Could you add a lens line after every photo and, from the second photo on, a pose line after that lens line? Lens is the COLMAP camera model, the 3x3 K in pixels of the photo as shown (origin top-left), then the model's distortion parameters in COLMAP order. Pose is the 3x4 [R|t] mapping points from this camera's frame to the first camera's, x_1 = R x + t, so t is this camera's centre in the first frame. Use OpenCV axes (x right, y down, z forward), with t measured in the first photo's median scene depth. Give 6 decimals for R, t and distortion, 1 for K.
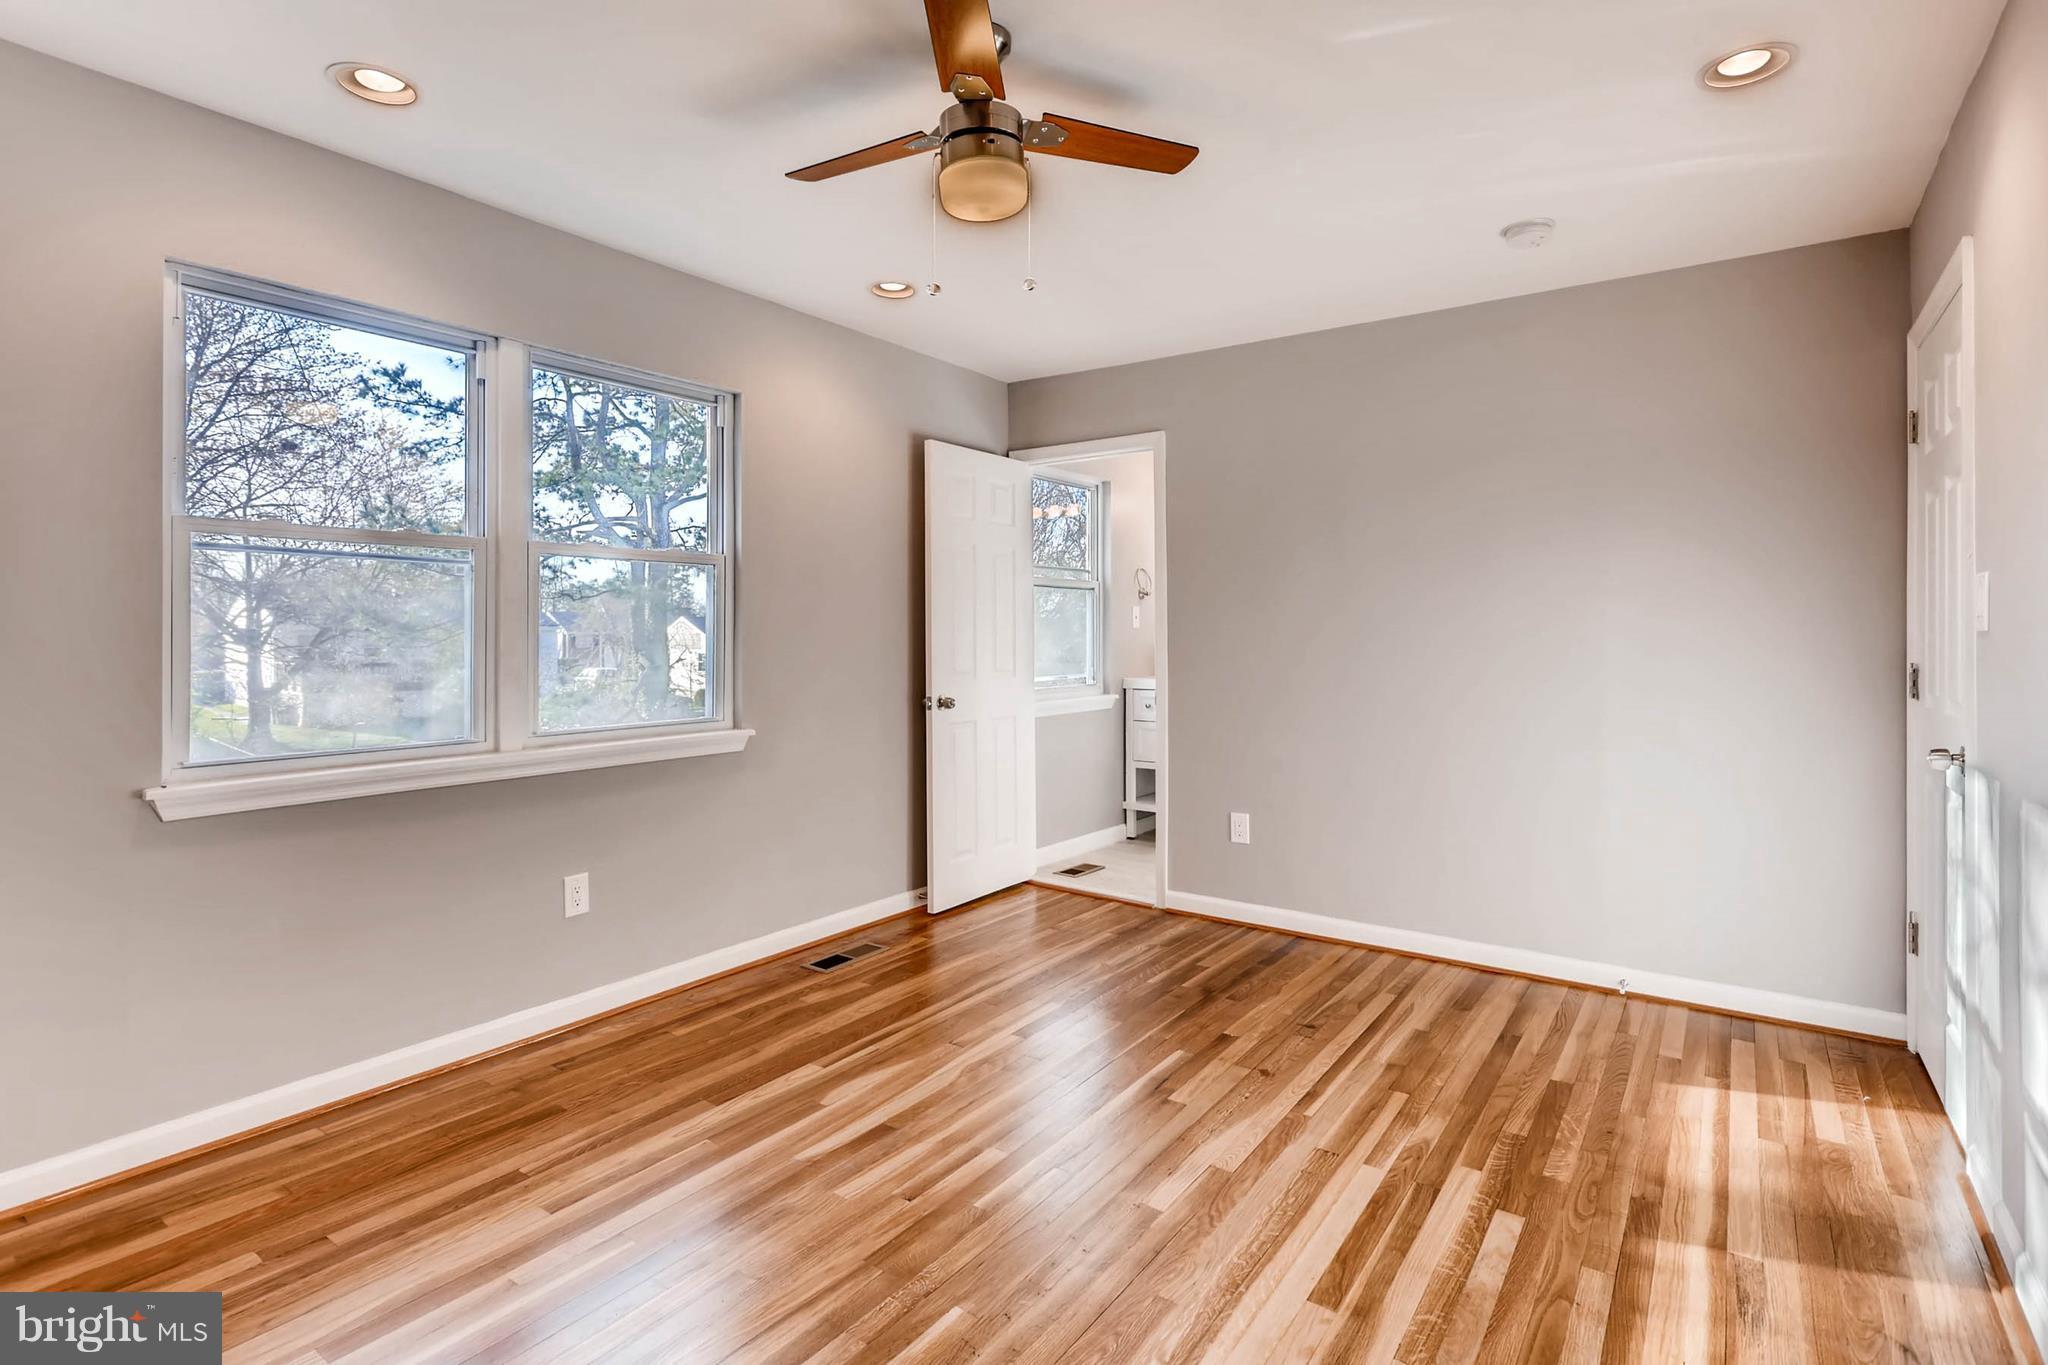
lens RADIAL K [[980.6, 0, 1026.7], [0, 980.6, 663.3], [0, 0, 1]] dist [0.000424, -0.000375]
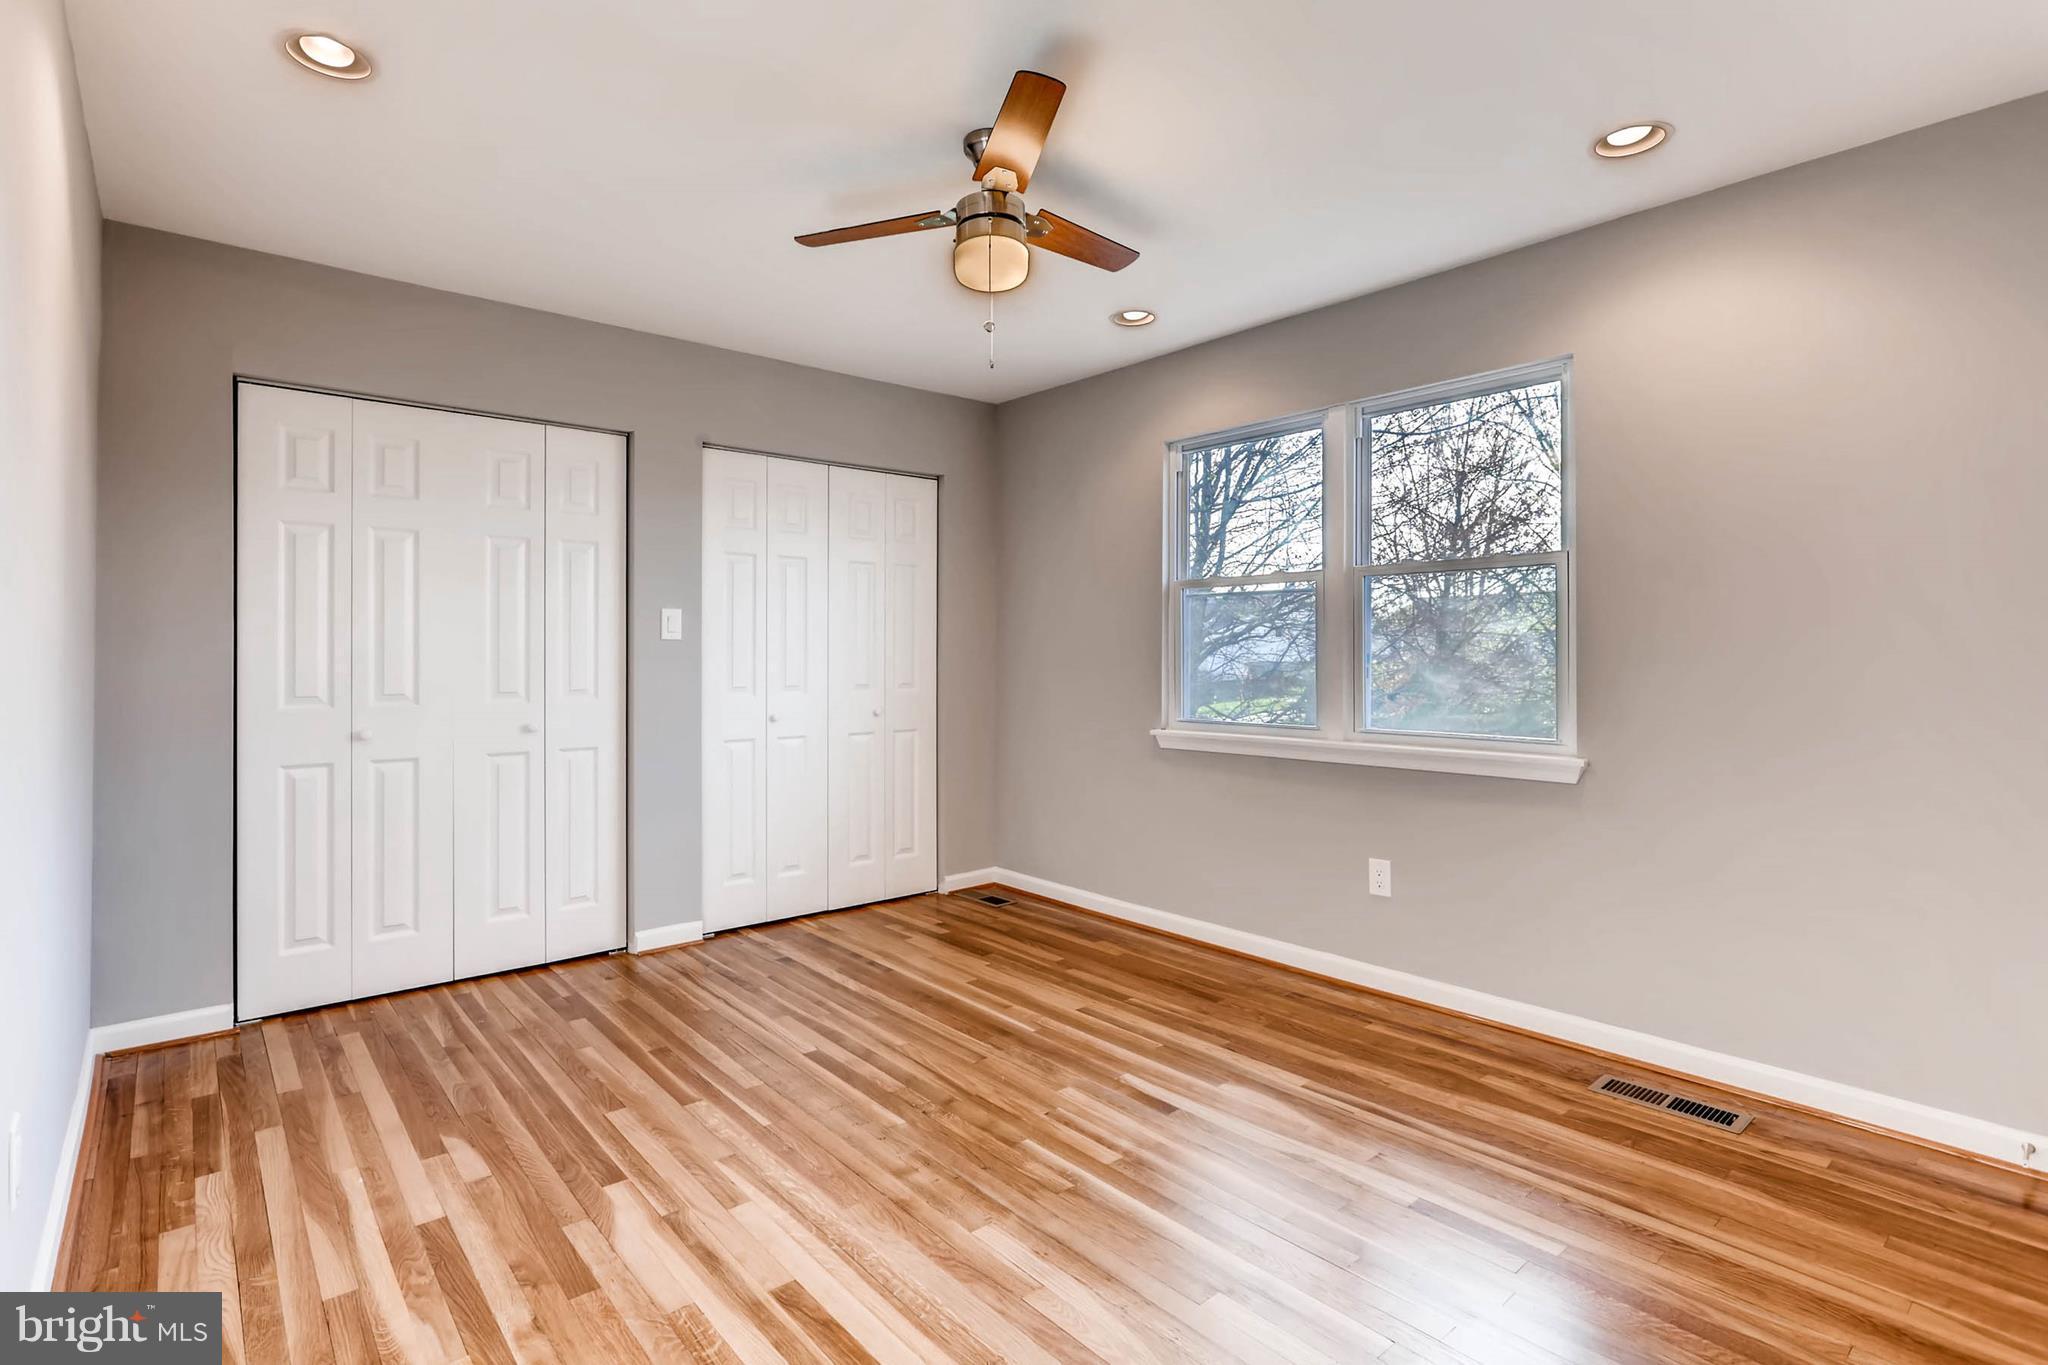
lens RADIAL K [[980.6, 0, 1026.7], [0, 980.6, 663.3], [0, 0, 1]] dist [0.000424, -0.000375]
pose [[-0.231450, 0.001019, -0.972846, 0.846522], [-0.028841, 0.999553, 0.007908, -0.006285], [0.972419, 0.029888, -0.231317, 1.003756]]
